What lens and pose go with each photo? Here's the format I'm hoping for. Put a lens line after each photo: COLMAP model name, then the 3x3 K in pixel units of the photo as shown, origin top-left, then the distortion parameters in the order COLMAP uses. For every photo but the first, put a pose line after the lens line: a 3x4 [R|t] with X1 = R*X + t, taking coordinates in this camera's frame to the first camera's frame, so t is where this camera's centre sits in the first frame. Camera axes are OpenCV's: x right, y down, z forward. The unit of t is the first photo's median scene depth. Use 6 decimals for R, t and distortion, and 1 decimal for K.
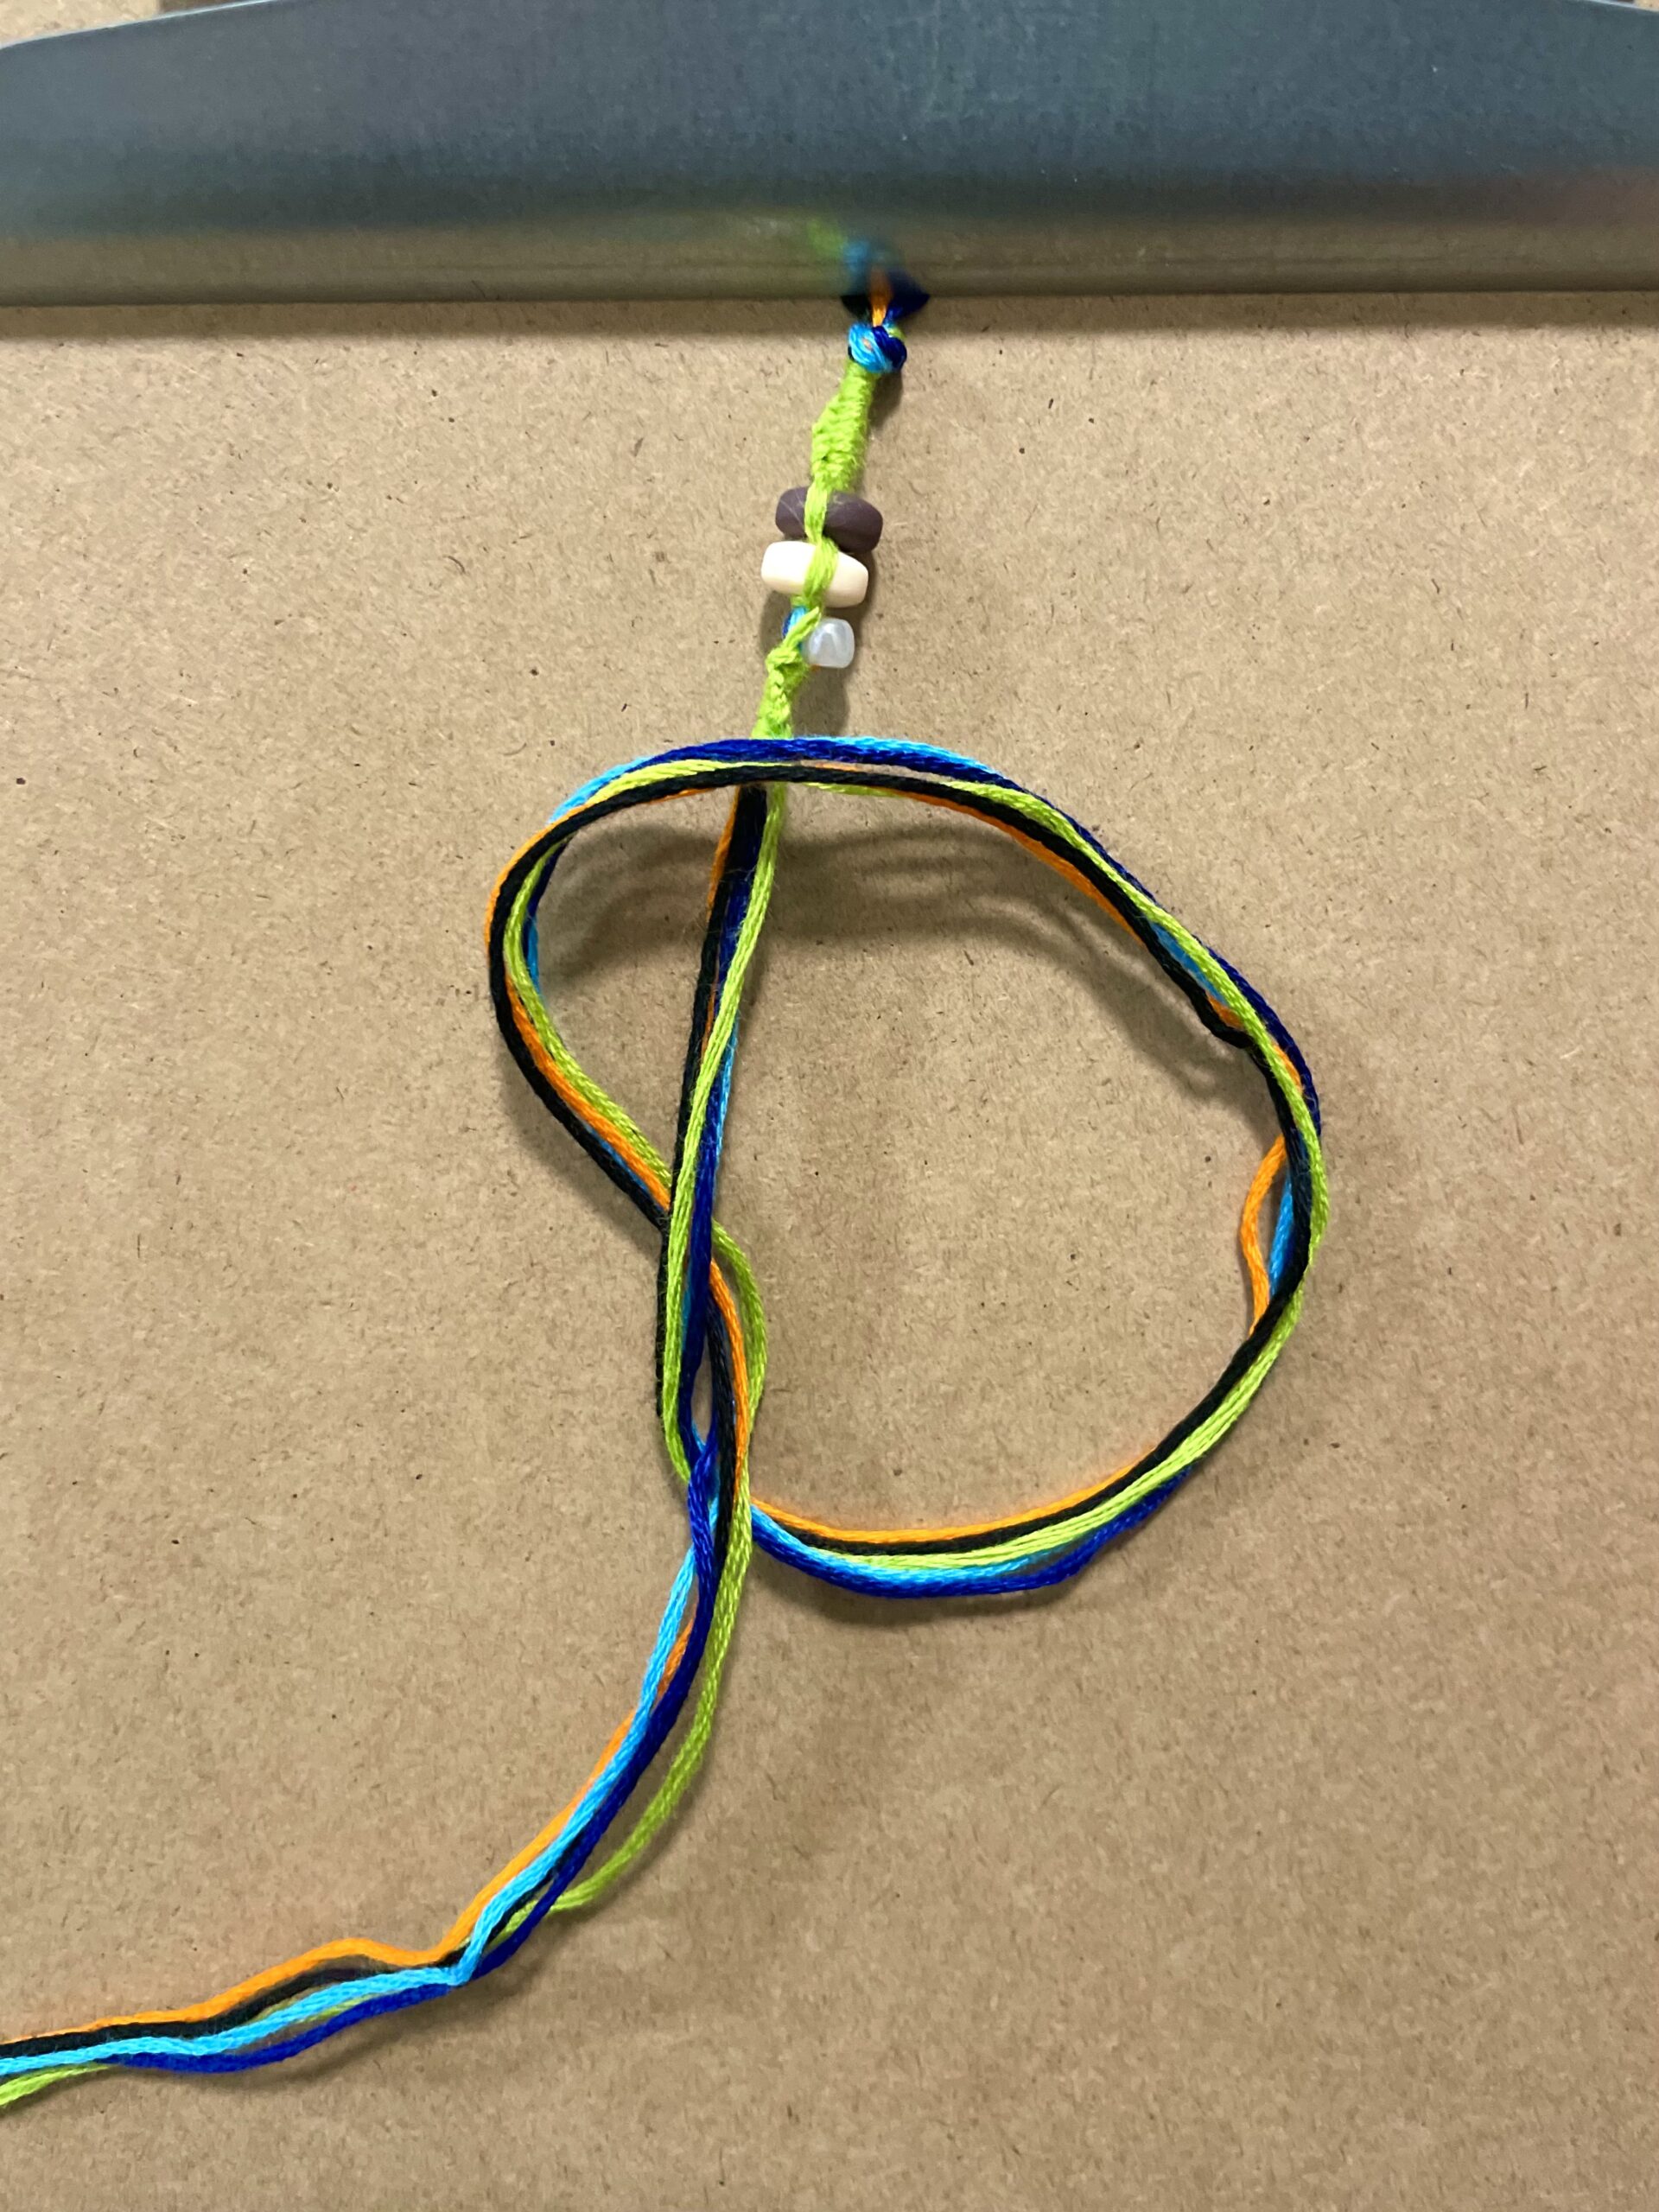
lens RADIAL K [[1863.7, 0, 876.7], [0, 1863.7, 993.1], [0, 0, 1]] dist [0.042562, -0.092265]
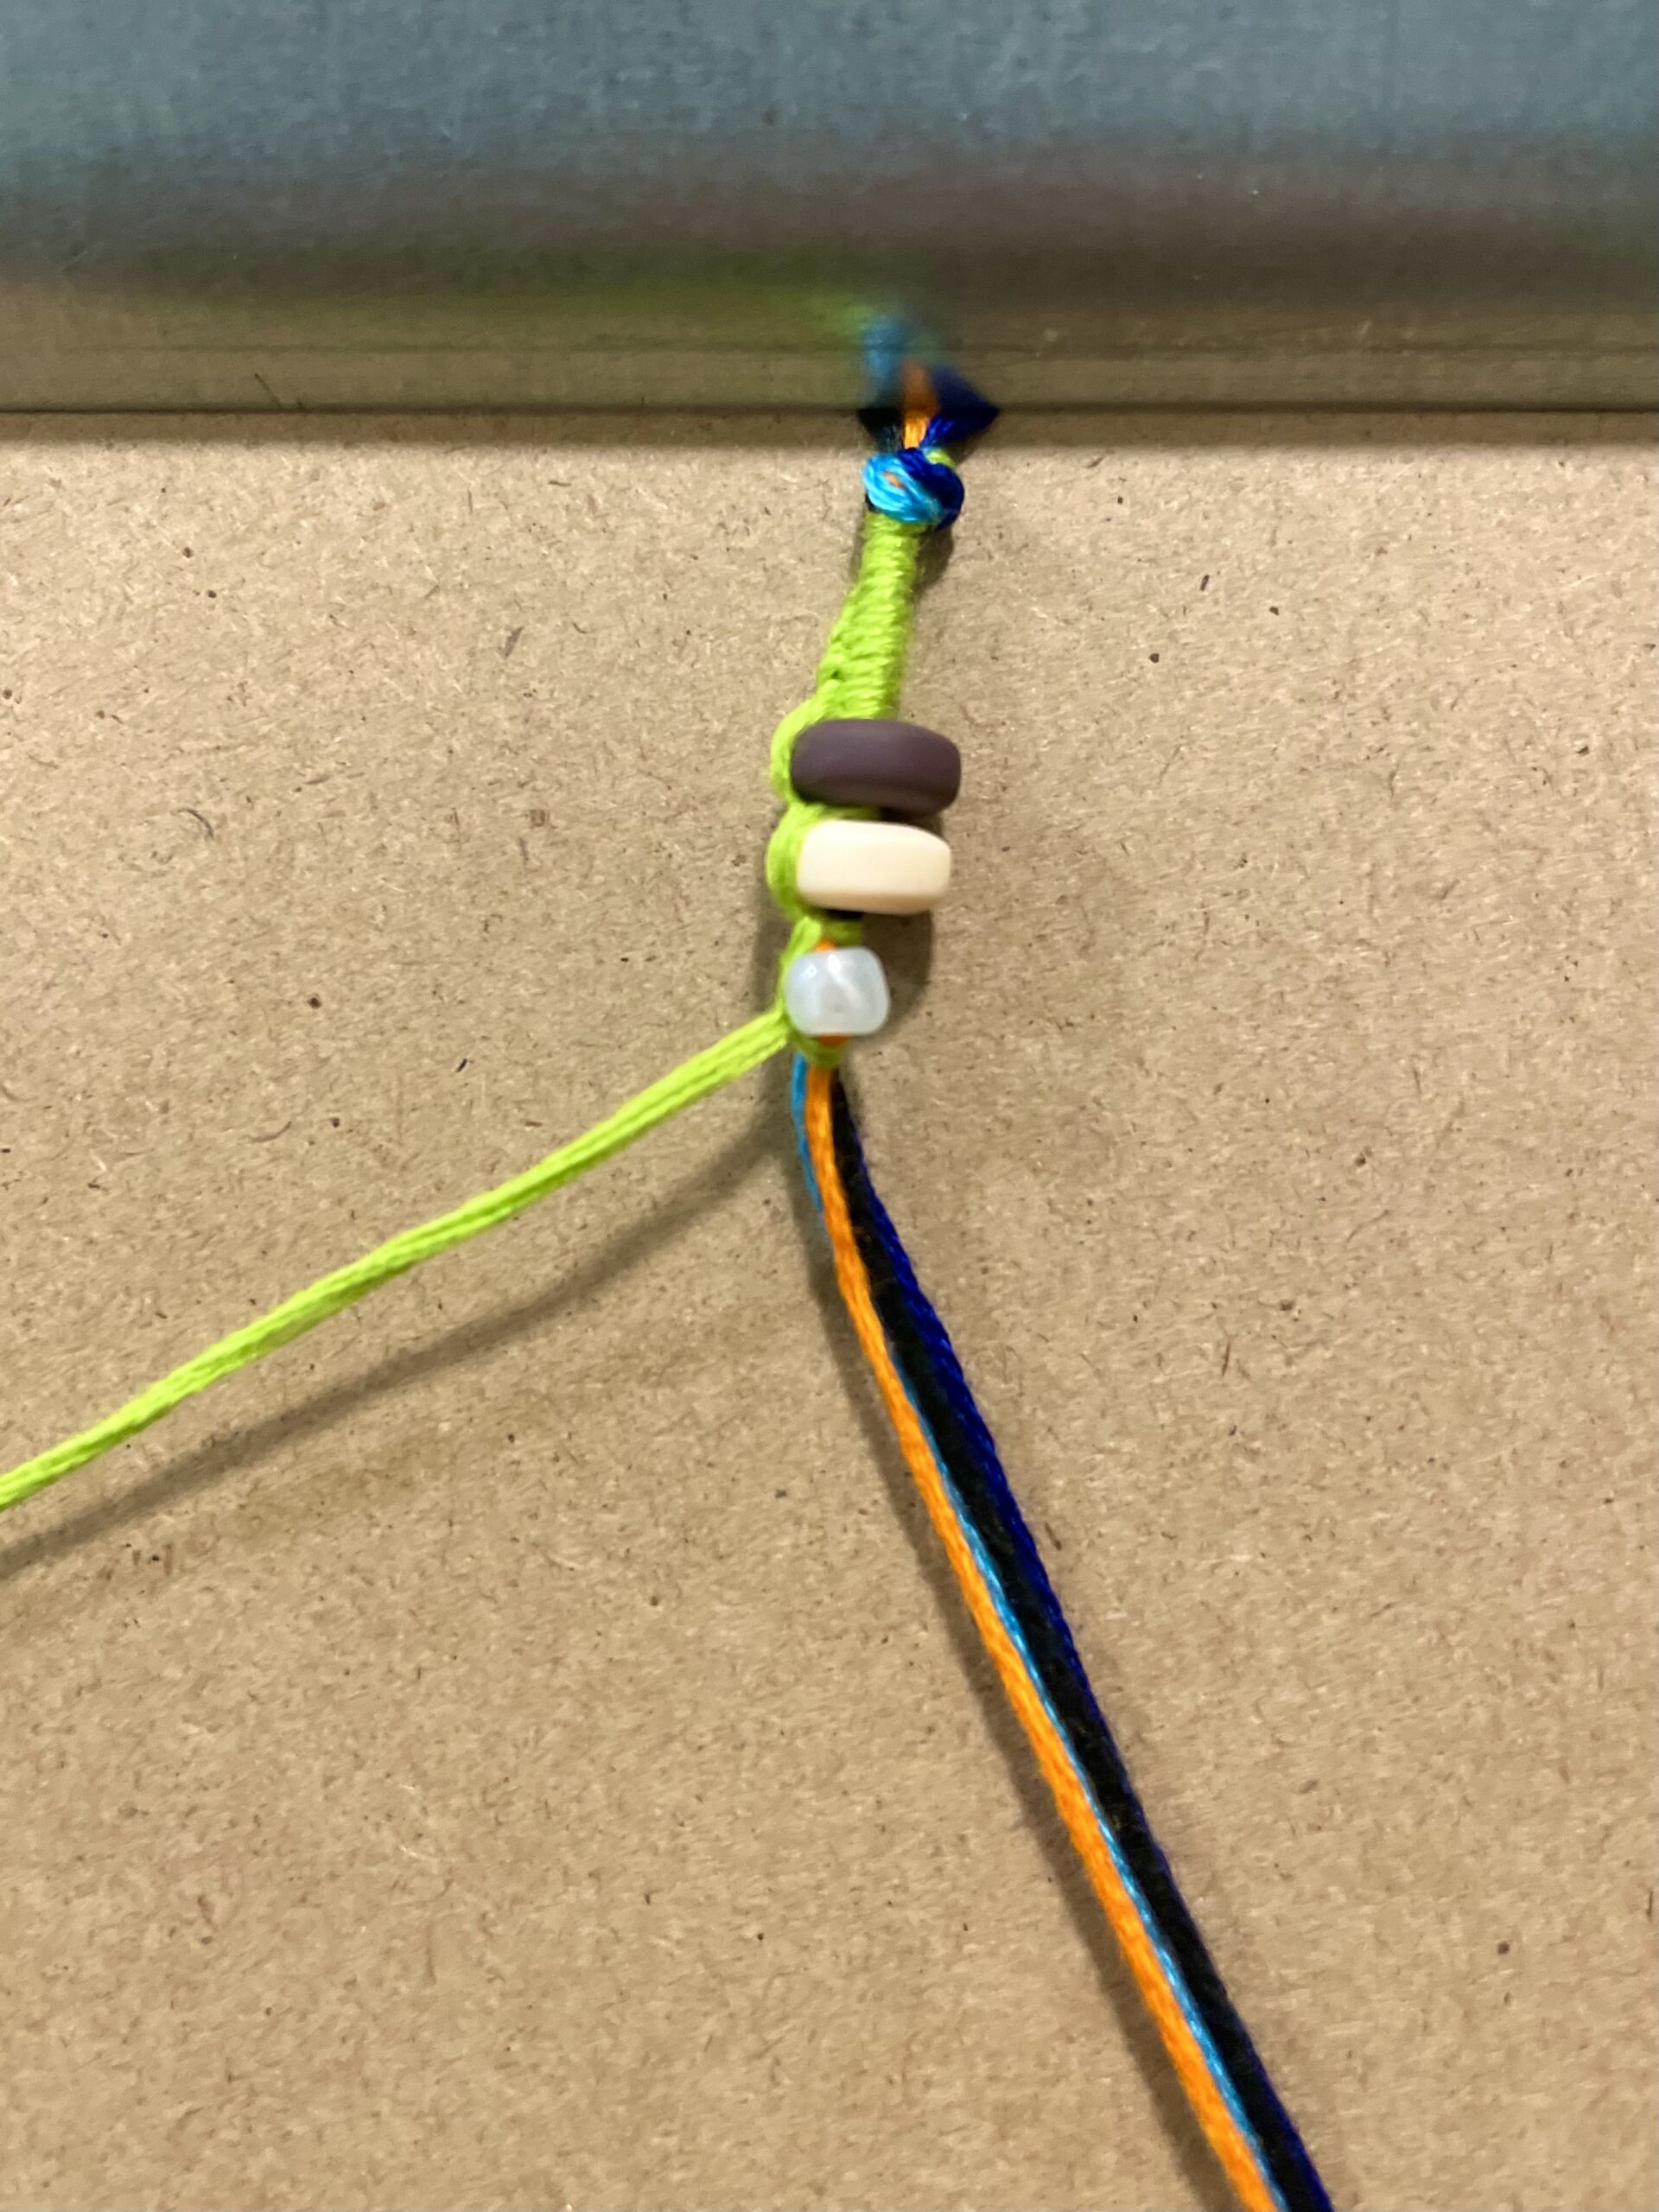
lens RADIAL K [[2029.9, 0, 787.3], [0, 2029.9, 998.9], [0, 0, 1]] dist [0.026181, -0.069144]
pose [[0.996249, 0.025882, -0.082570, 0.017600], [-0.044405, 0.971909, -0.231128, -0.031620], [0.074268, 0.233928, 0.969413, 0.387622]]
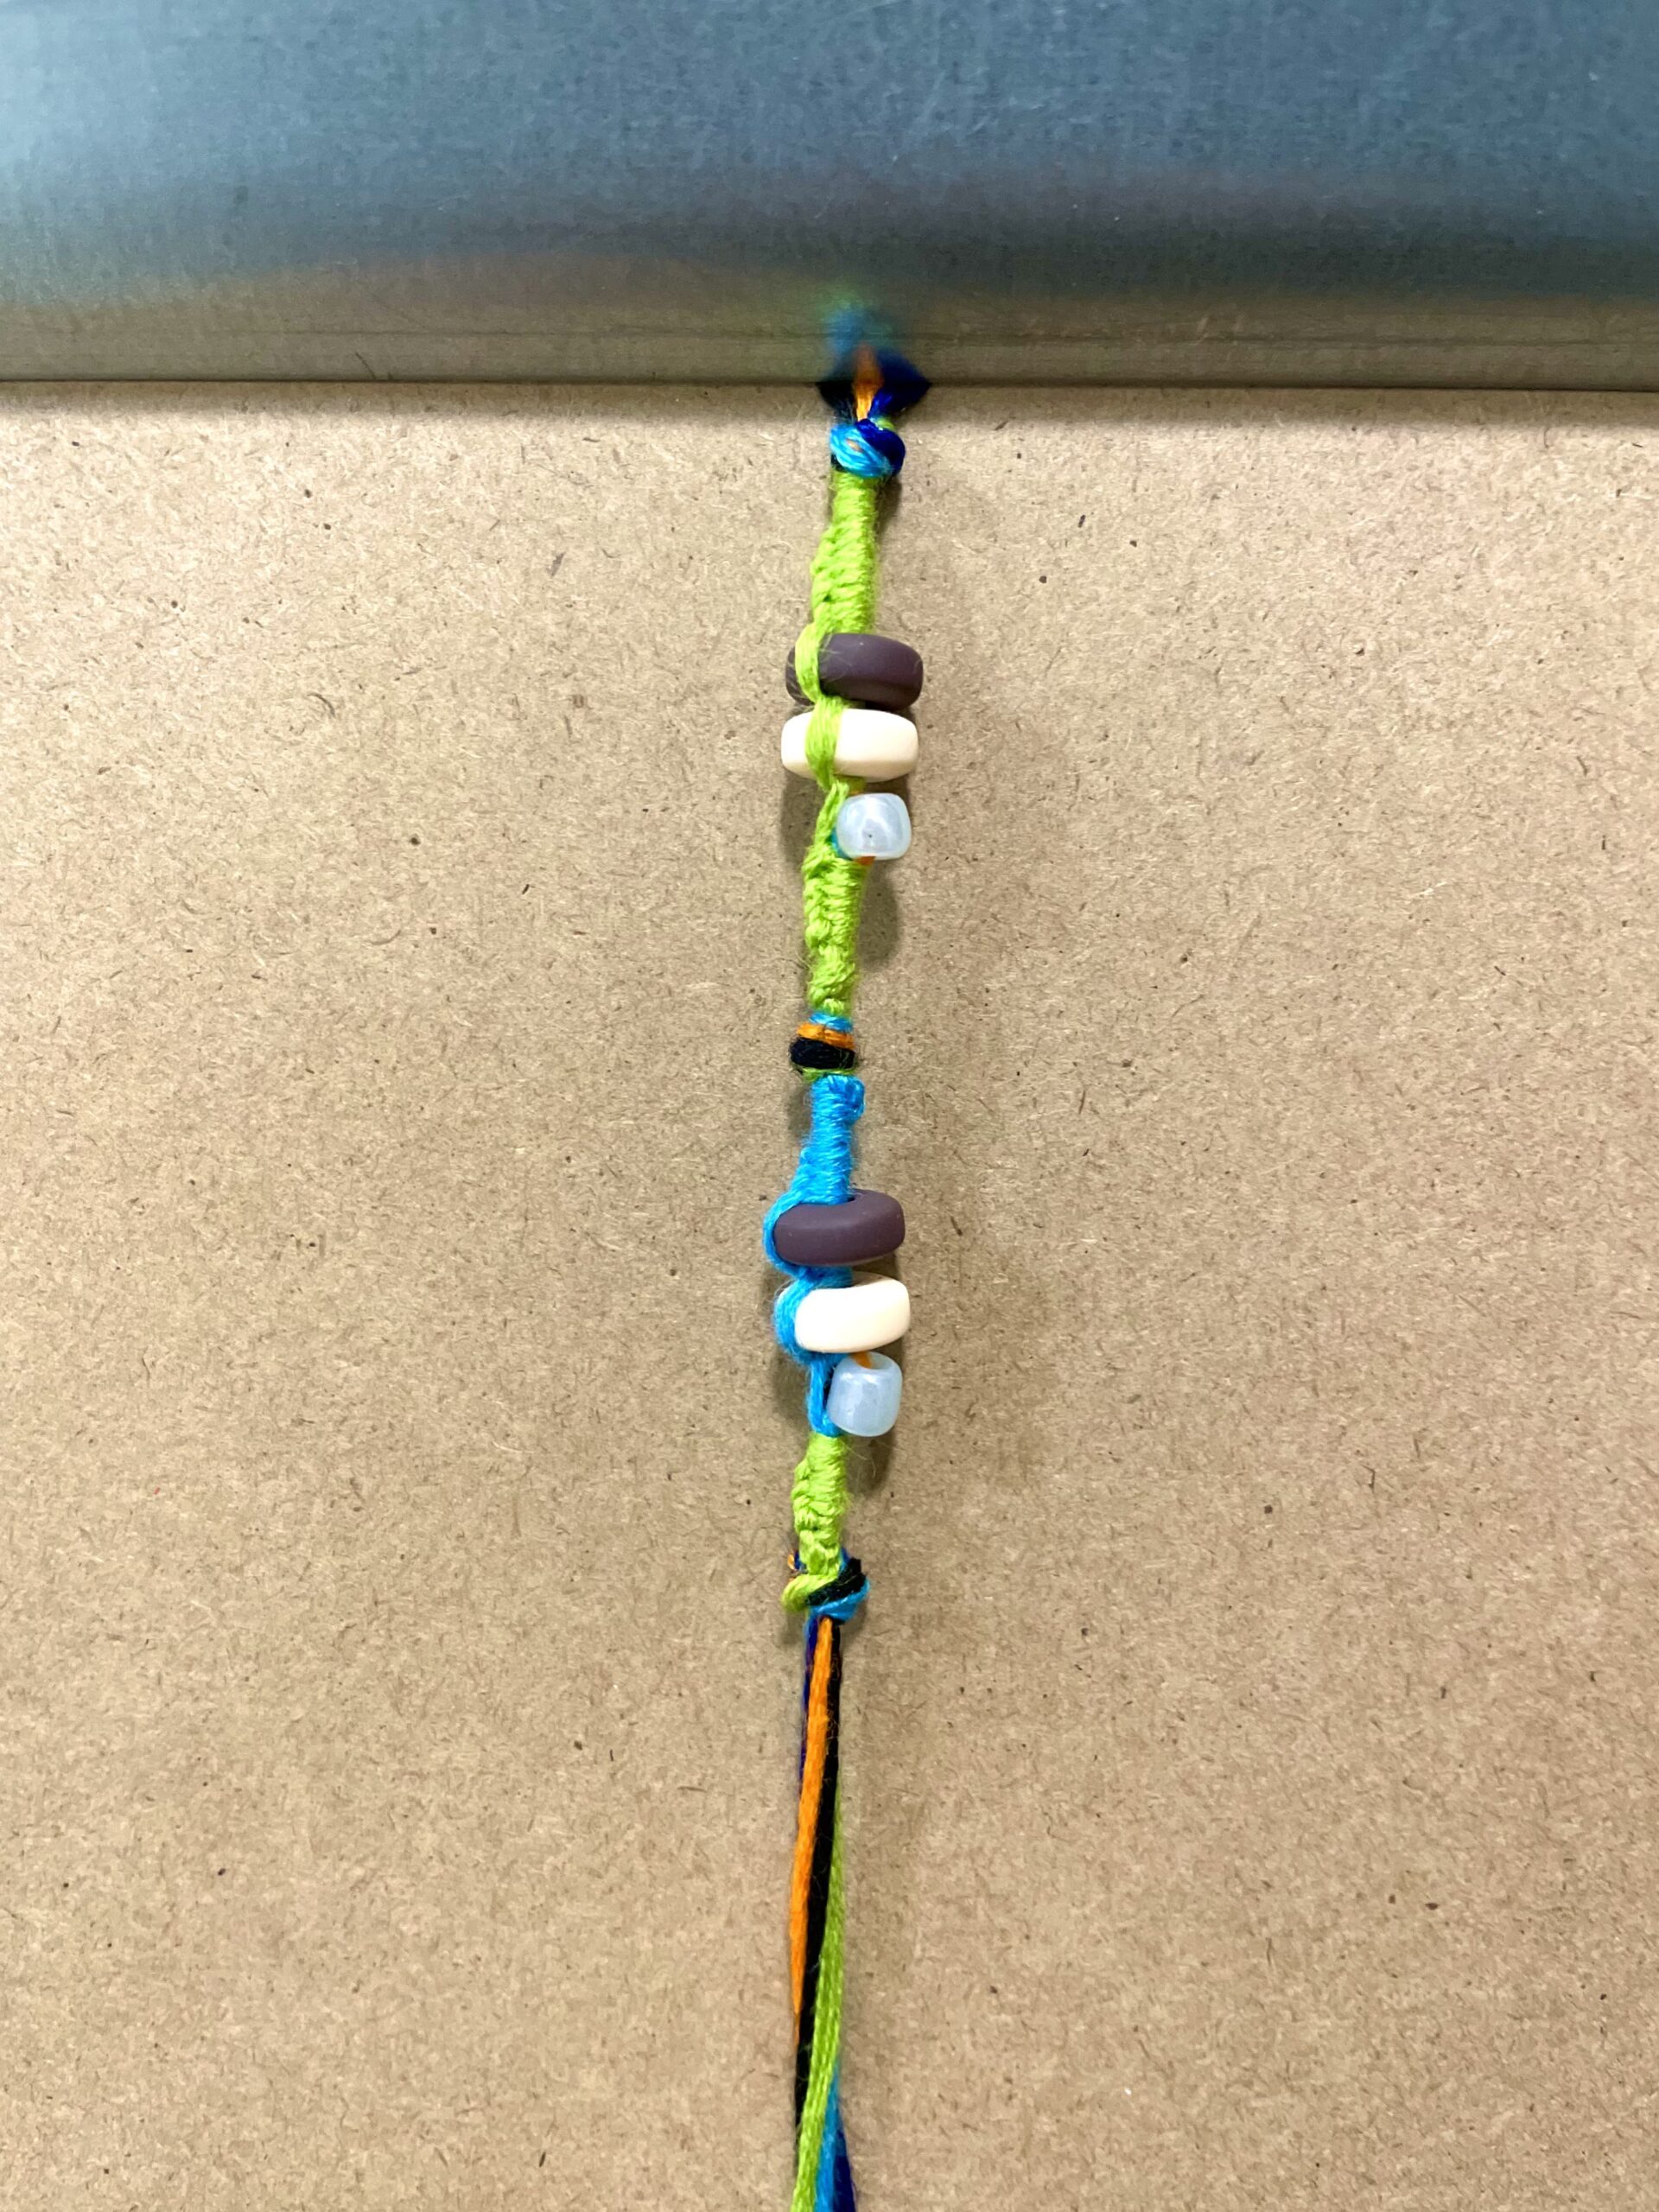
lens RADIAL K [[1763.9, 0, 825.6], [0, 1763.9, 1086.3], [0, 0, 1]] dist [0.035589, -0.103125]
pose [[0.997152, 0.036481, -0.066010, 0.042754], [-0.043121, 0.993837, -0.102125, 0.000054], [0.061878, 0.104680, 0.992579, 0.277140]]
